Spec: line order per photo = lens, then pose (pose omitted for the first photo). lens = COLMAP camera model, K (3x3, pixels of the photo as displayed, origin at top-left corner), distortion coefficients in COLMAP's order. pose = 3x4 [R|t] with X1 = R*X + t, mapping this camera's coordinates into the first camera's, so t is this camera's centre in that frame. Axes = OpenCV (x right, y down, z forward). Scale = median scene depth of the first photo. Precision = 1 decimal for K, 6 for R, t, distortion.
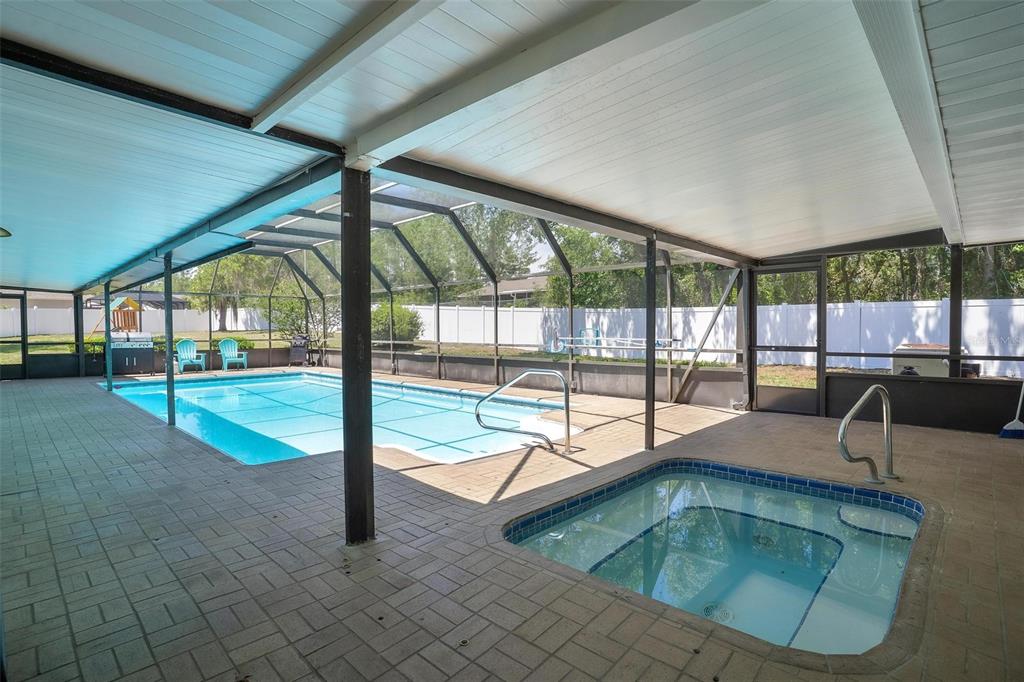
lens RADIAL K [[508.2, 0, 516.3], [0, 508.2, 339.5], [0, 0, 1]] dist [-0.026251, 0.005404]
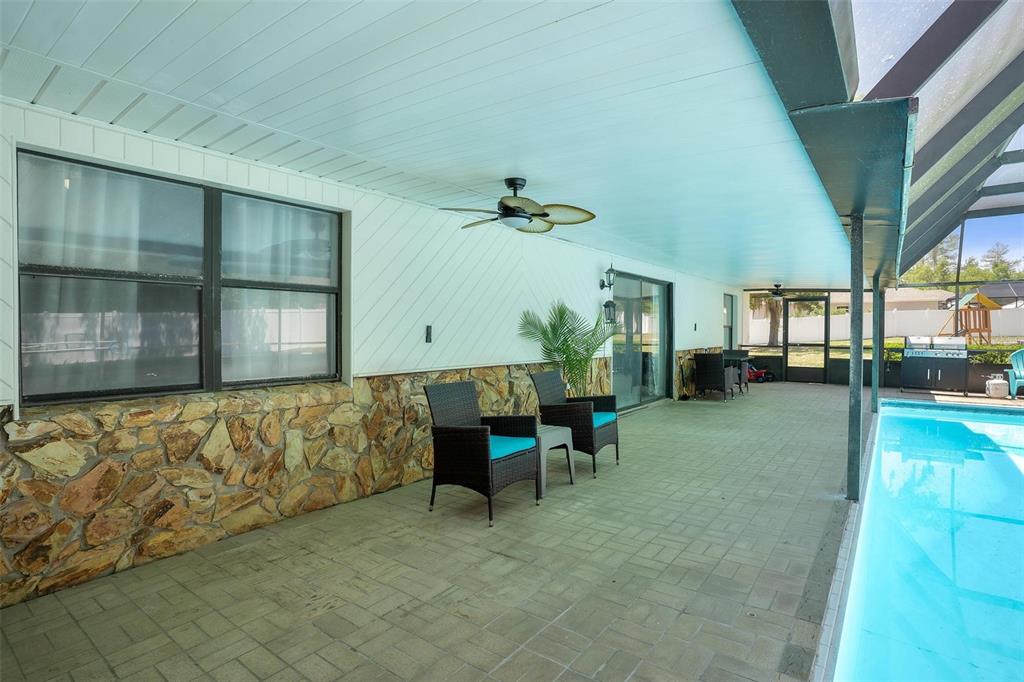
lens RADIAL K [[508.2, 0, 508.5], [0, 508.2, 340.1], [0, 0, 1]] dist [-0.026251, 0.005404]
pose [[0.118705, 0.021852, -0.992689, -0.081323], [-0.021282, 0.999584, 0.019459, -0.010073], [0.992701, 0.018817, 0.119121, 0.254748]]
